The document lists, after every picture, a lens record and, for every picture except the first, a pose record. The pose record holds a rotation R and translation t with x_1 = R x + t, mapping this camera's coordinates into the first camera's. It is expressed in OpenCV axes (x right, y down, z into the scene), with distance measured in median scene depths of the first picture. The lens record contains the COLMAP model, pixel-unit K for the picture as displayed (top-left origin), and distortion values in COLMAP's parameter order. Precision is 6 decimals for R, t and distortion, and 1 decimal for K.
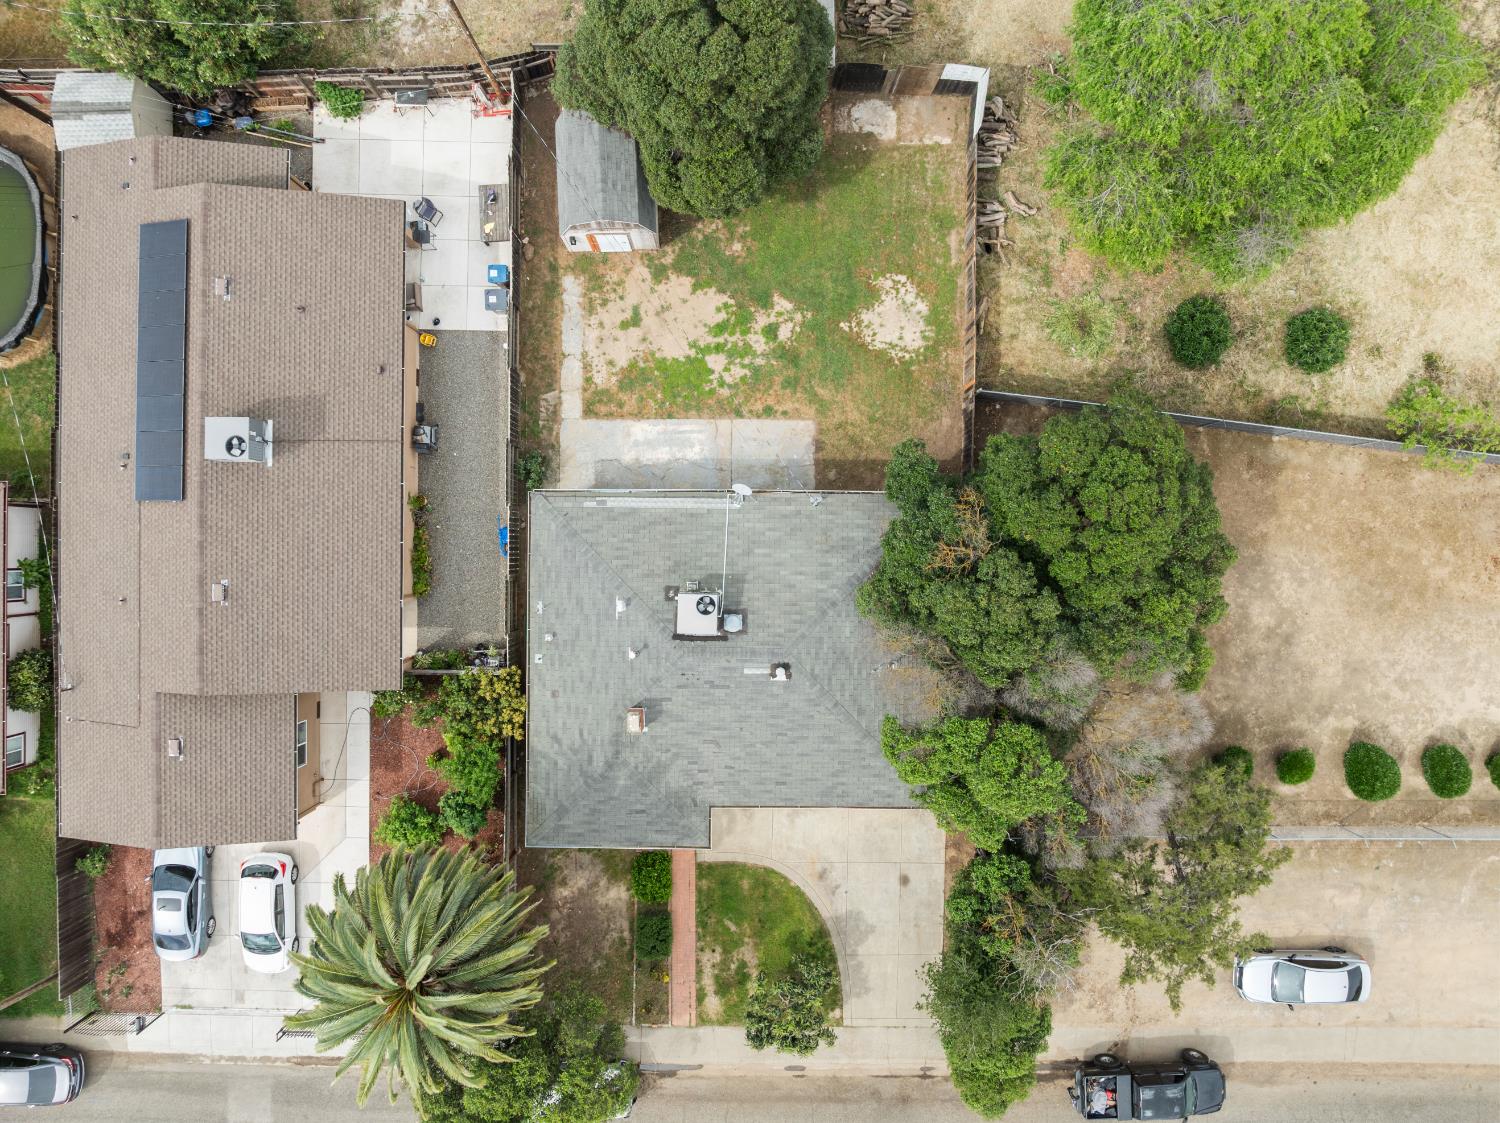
lens RADIAL K [[1056.8, 0, 745.6], [0, 1056.8, 573.8], [0, 0, 1]] dist [-0.039048, 0.000775]
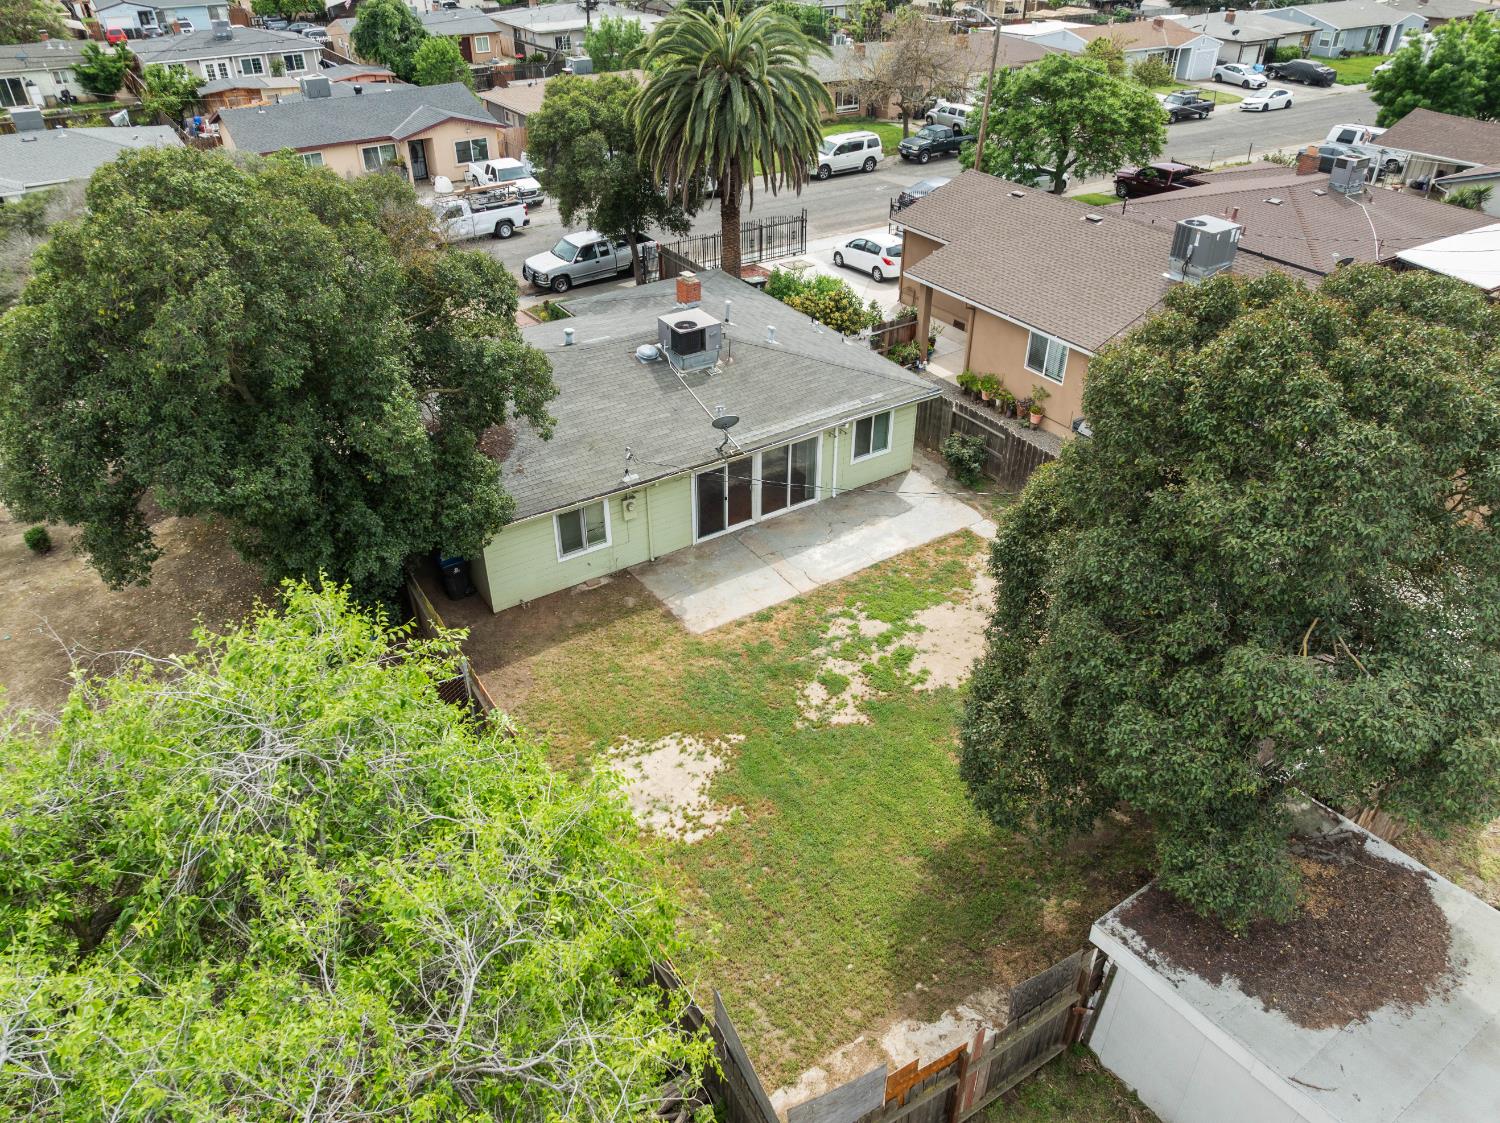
lens RADIAL K [[1056.8, 0, 746.4], [0, 1056.8, 562.8], [0, 0, 1]] dist [-0.039048, 0.000775]
pose [[-0.834878, 0.297222, -0.463291, 0.322250], [-0.550258, -0.472050, 0.688756, -0.581057], [-0.013983, 0.829956, 0.557653, 0.608040]]
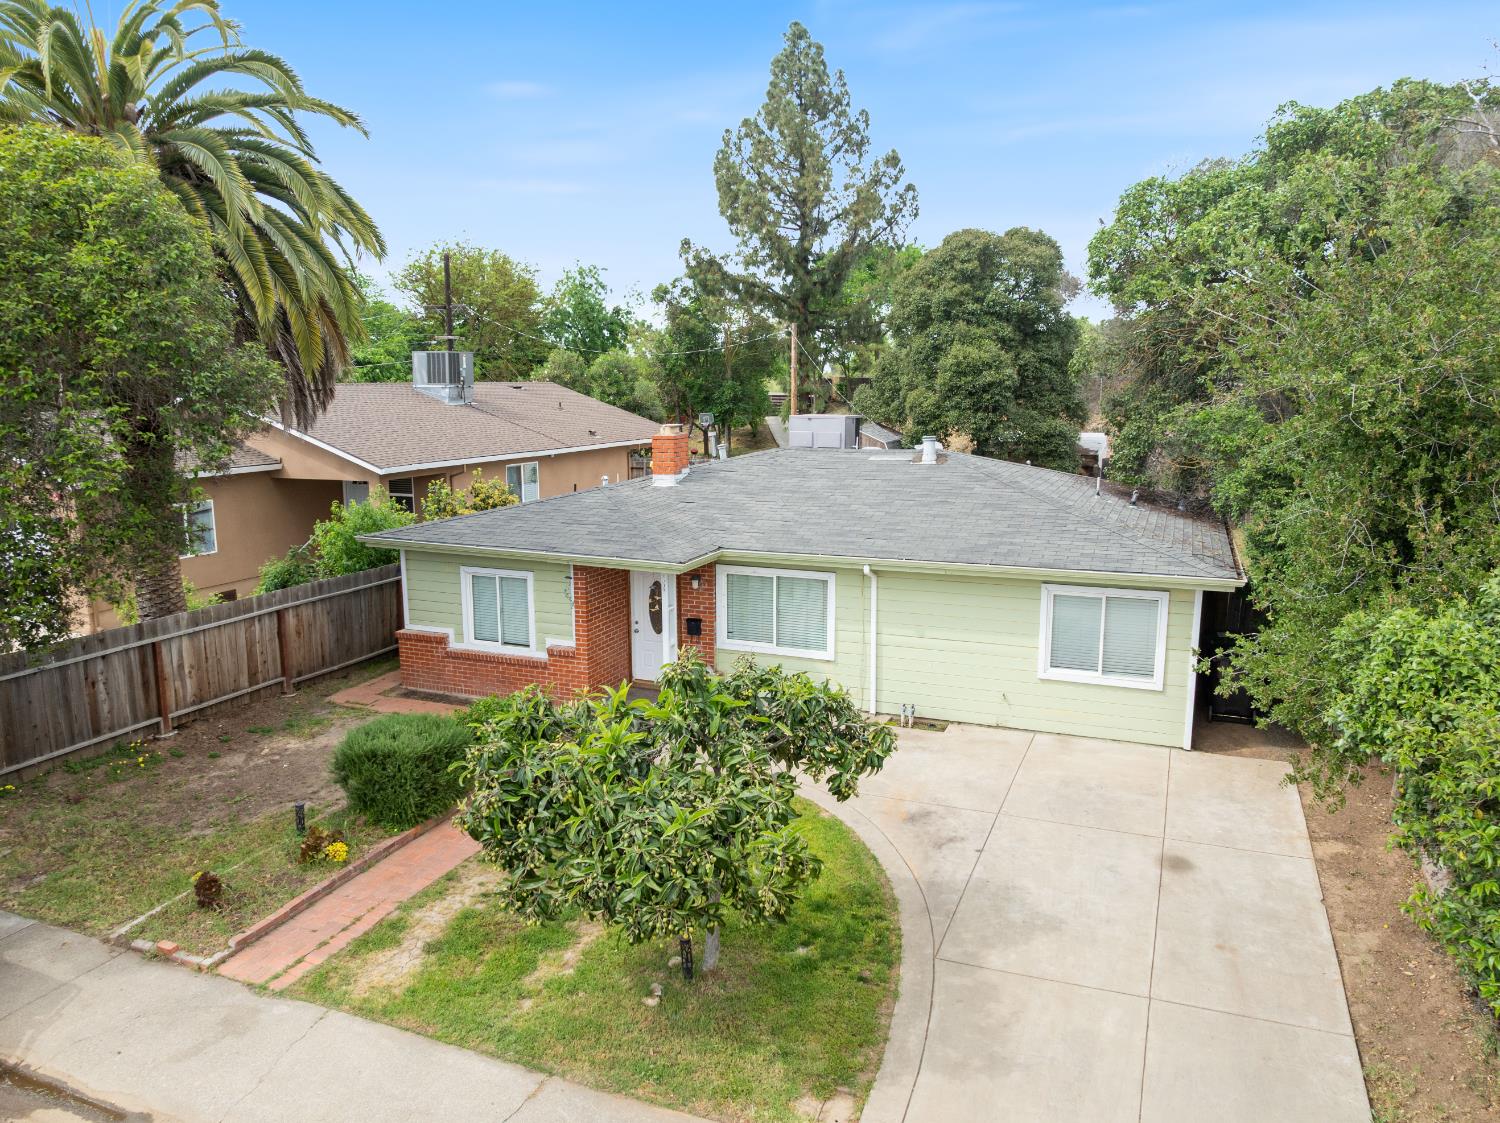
lens RADIAL K [[1056.8, 0, 748.1], [0, 1056.8, 556.8], [0, 0, 1]] dist [-0.039048, 0.000775]
pose [[0.928126, 0.055435, -0.368116, 0.142988], [-0.372261, 0.143963, -0.916895, 0.607080], [0.002167, 0.988029, 0.154252, 0.866053]]
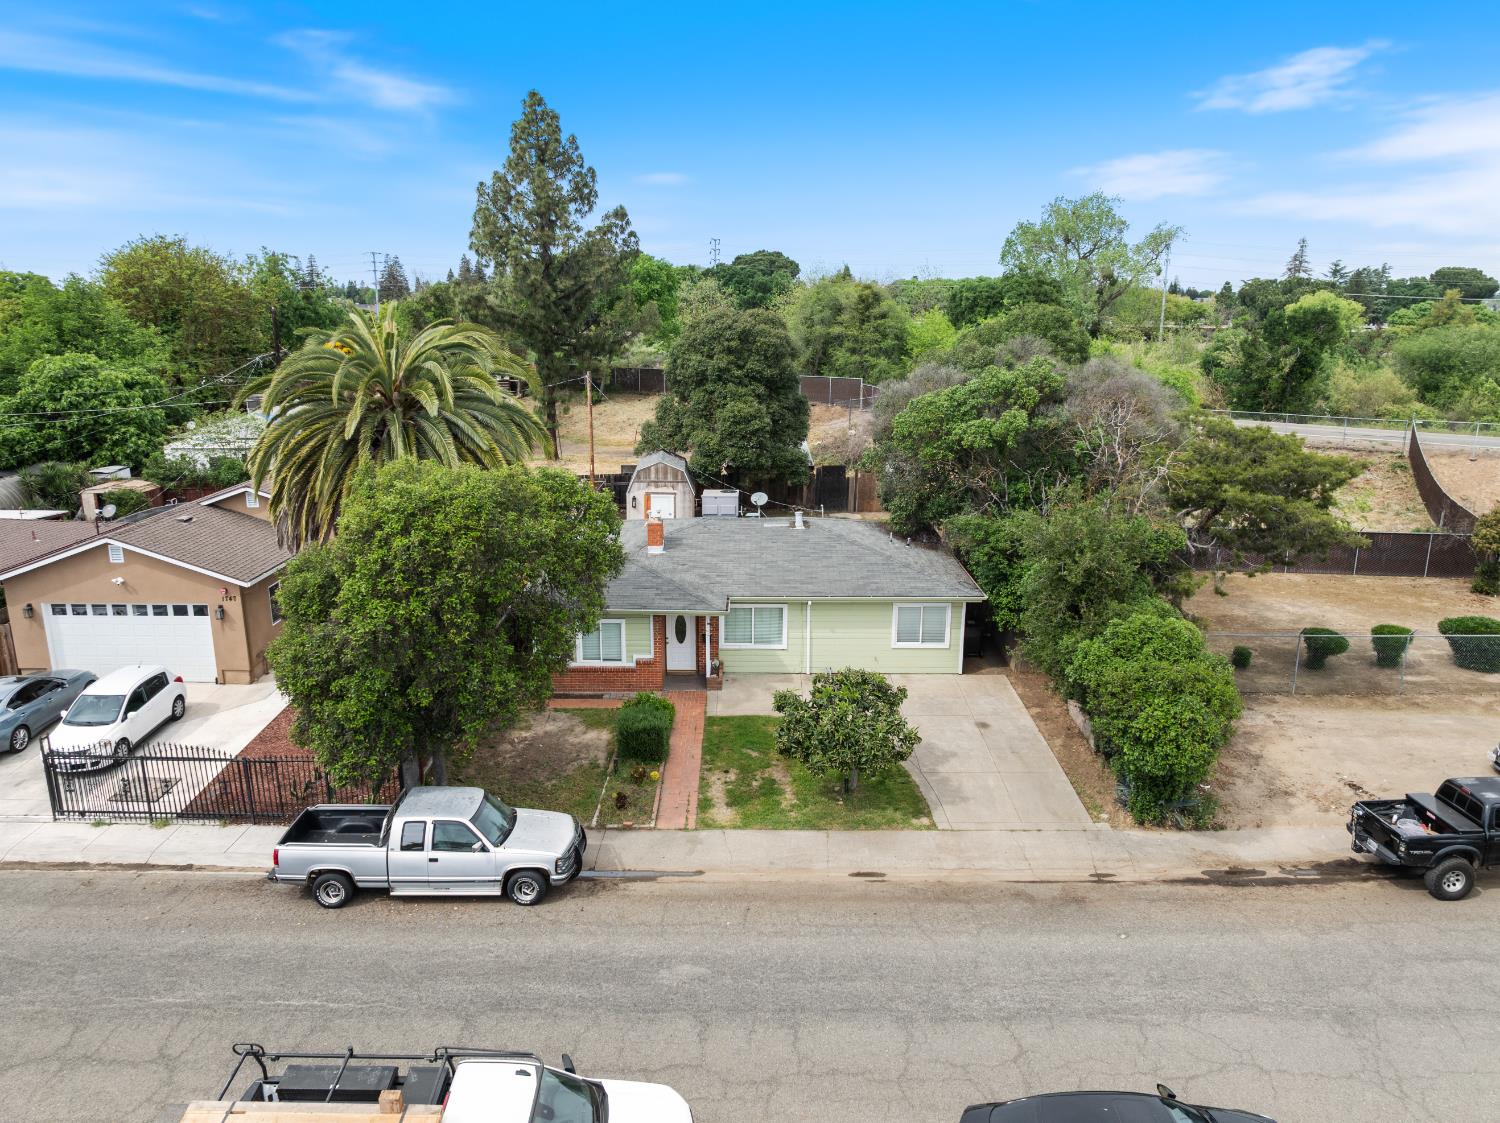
lens RADIAL K [[1056.8, 0, 748.4], [0, 1056.8, 559.5], [0, 0, 1]] dist [-0.039048, 0.000775]
pose [[0.999986, -0.002552, 0.004689, -0.019274], [0.005155, 0.233225, -0.972409, 0.996078], [0.001388, 0.972419, 0.233235, 0.711564]]
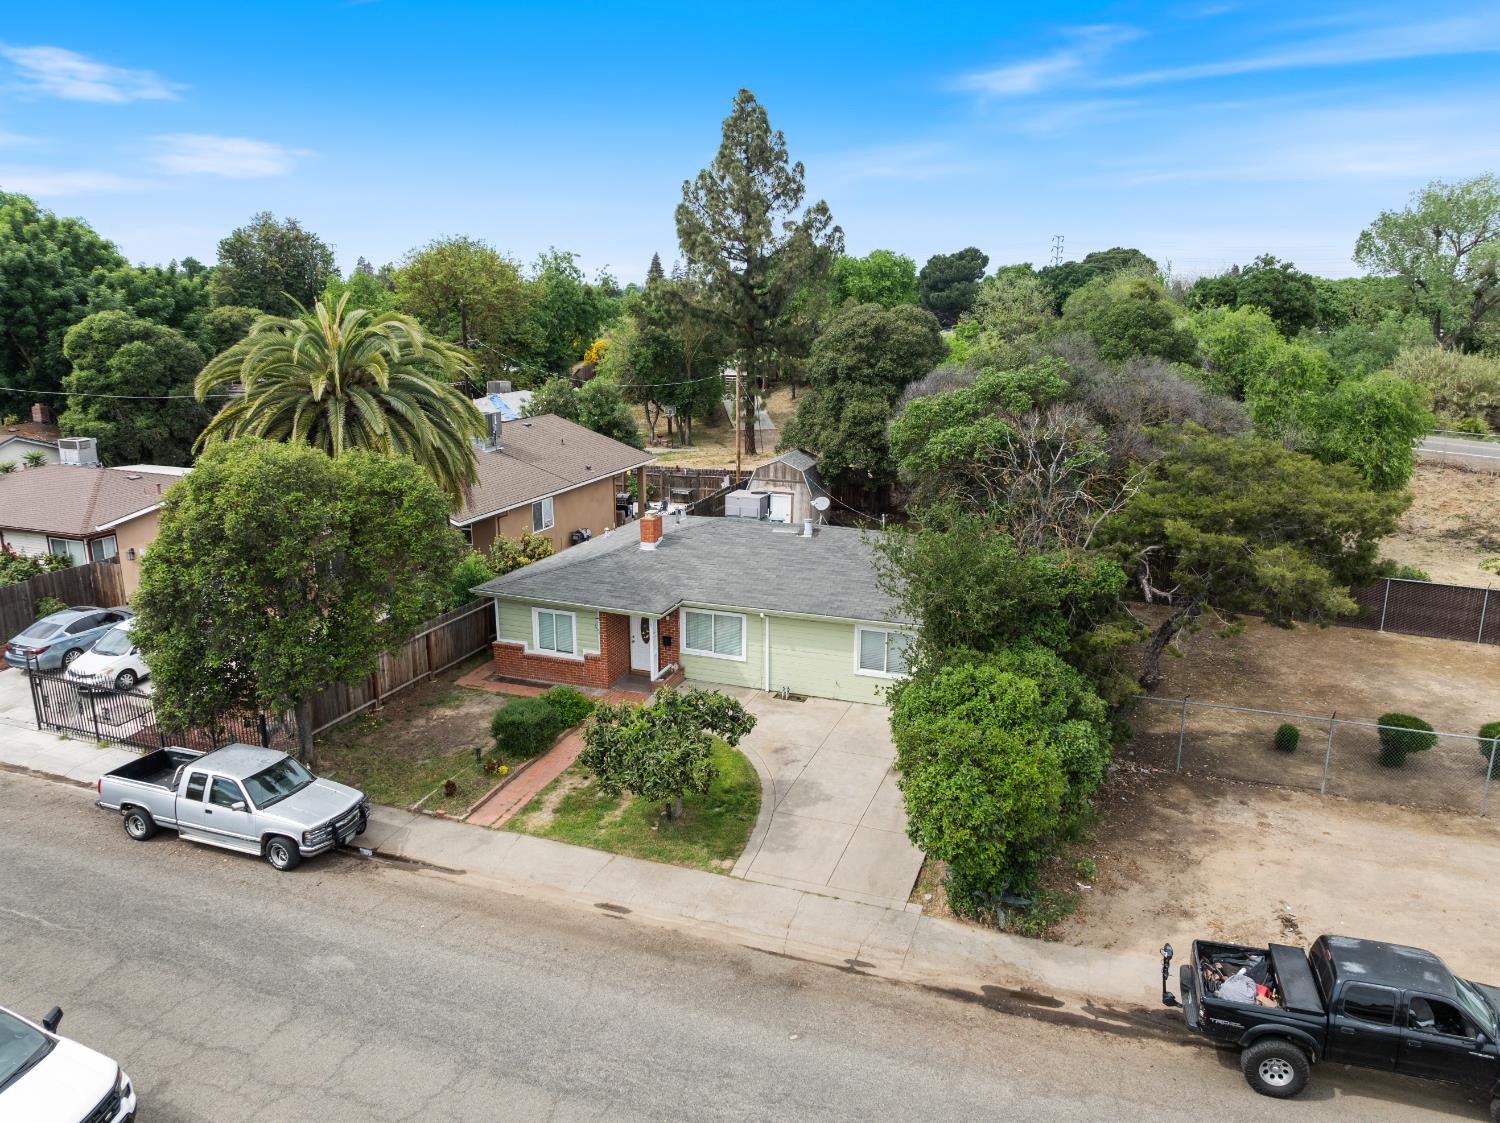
lens RADIAL K [[1056.8, 0, 748.9], [0, 1056.8, 559.7], [0, 0, 1]] dist [-0.039048, 0.000775]
pose [[0.940784, 0.081904, -0.328964, 0.273124], [-0.338994, 0.218853, -0.914979, 0.903120], [-0.002946, 0.972314, 0.233659, 0.716988]]
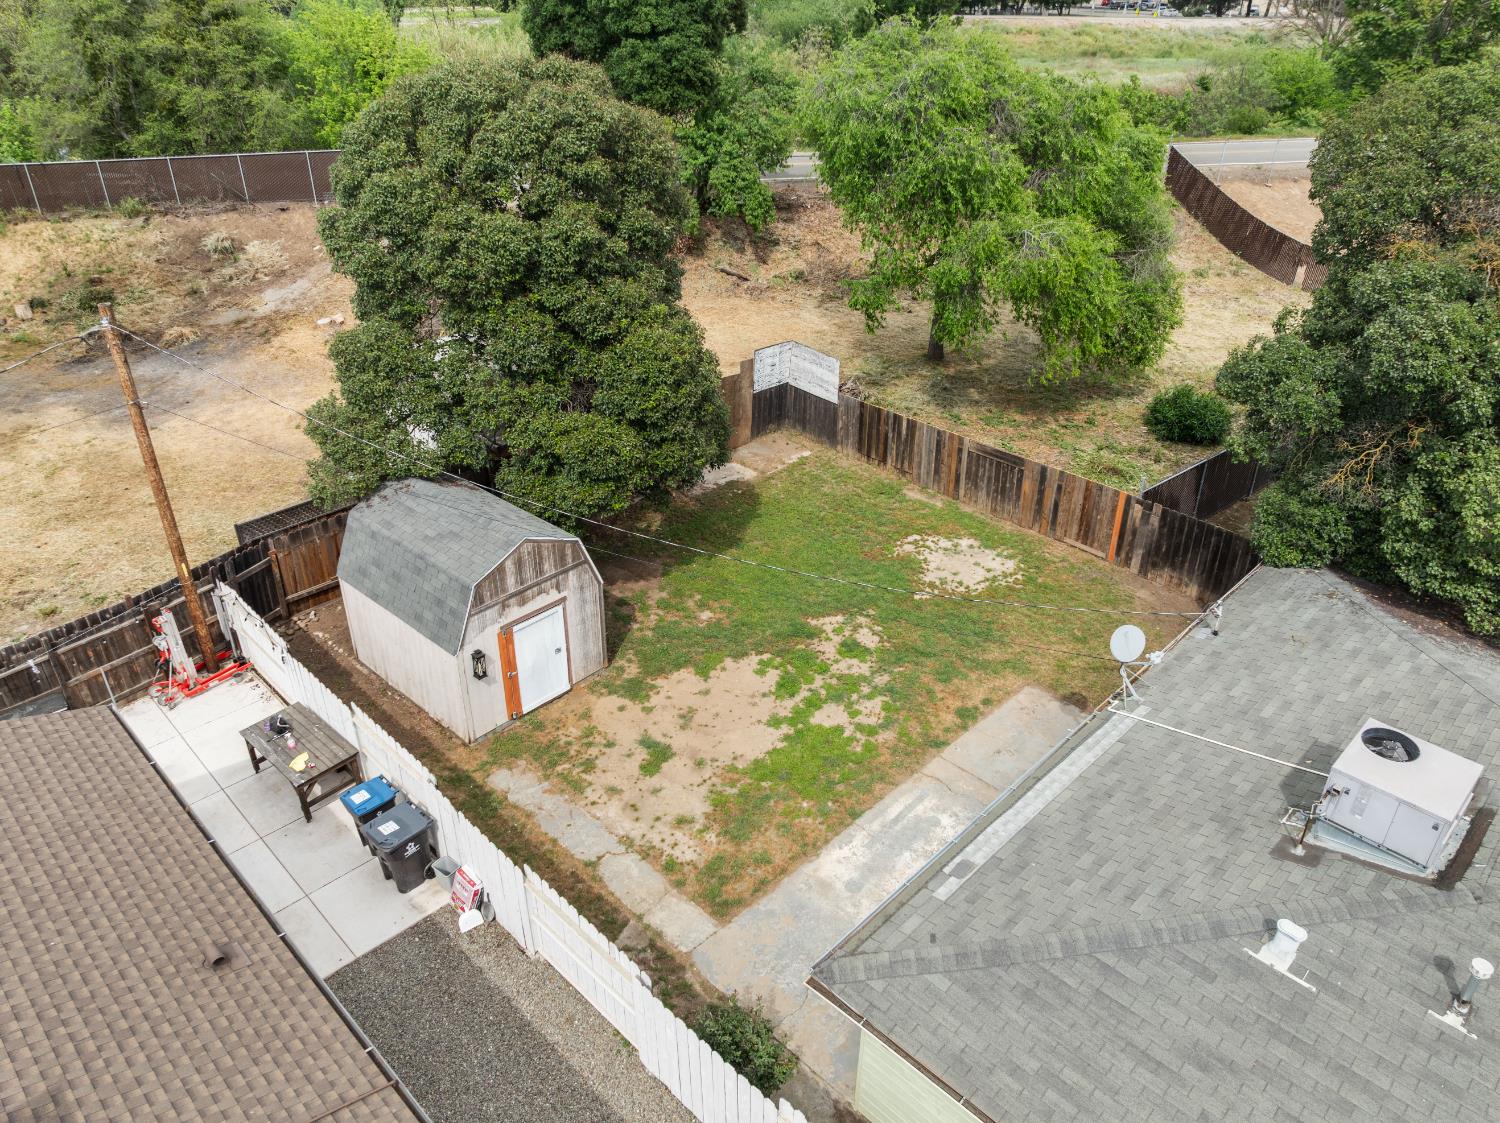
lens RADIAL K [[1056.8, 0, 756.2], [0, 1056.8, 557.1], [0, 0, 1]] dist [-0.039048, 0.000775]
pose [[0.695826, -0.369813, 0.615682, -0.342885], [0.718131, 0.345522, -0.604072, 0.059362], [0.010662, 0.862469, 0.505997, 0.667528]]
